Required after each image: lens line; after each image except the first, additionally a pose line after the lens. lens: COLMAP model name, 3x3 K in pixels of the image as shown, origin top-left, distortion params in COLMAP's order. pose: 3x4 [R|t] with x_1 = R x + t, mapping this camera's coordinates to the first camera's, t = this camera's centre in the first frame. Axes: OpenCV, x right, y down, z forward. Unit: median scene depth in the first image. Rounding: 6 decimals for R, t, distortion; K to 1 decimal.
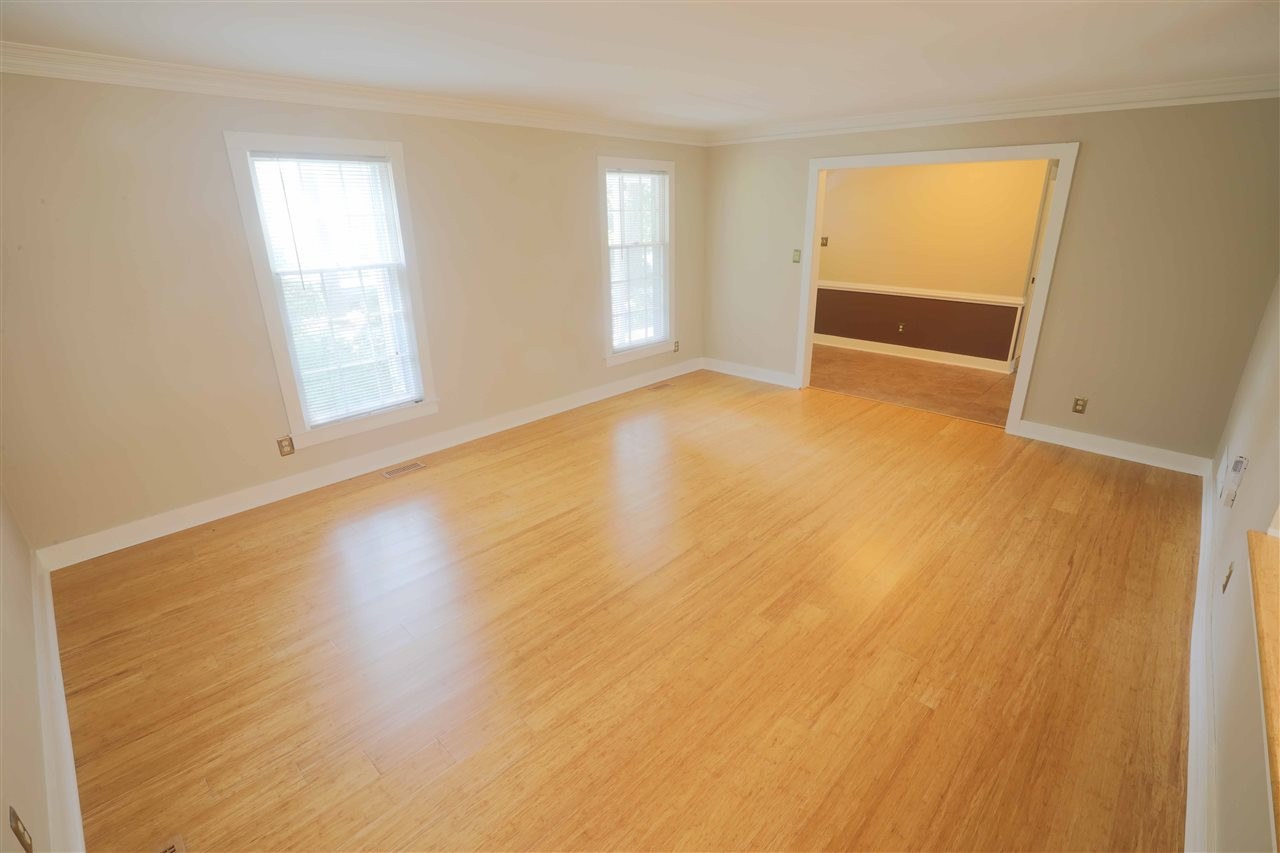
lens RADIAL K [[571.7, 0, 644.0], [0, 571.7, 423.7], [0, 0, 1]] dist [-0.035149, 0.000942]
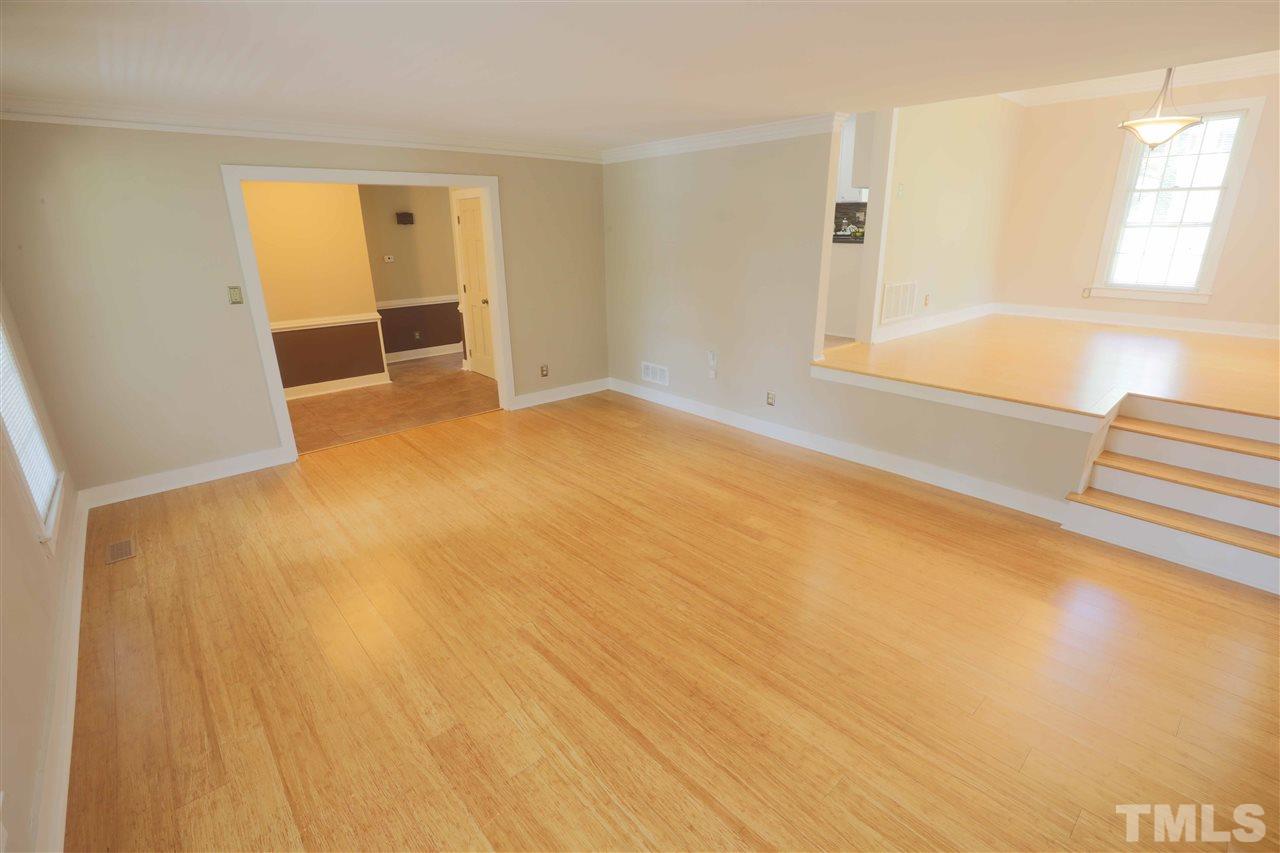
lens RADIAL K [[571.7, 0, 651.5], [0, 571.7, 438.2], [0, 0, 1]] dist [-0.035149, 0.000942]
pose [[0.091357, -0.329740, 0.939641, -0.421578], [0.353445, 0.892890, 0.278970, -0.138911], [-0.930984, 0.306626, 0.198117, 0.405910]]
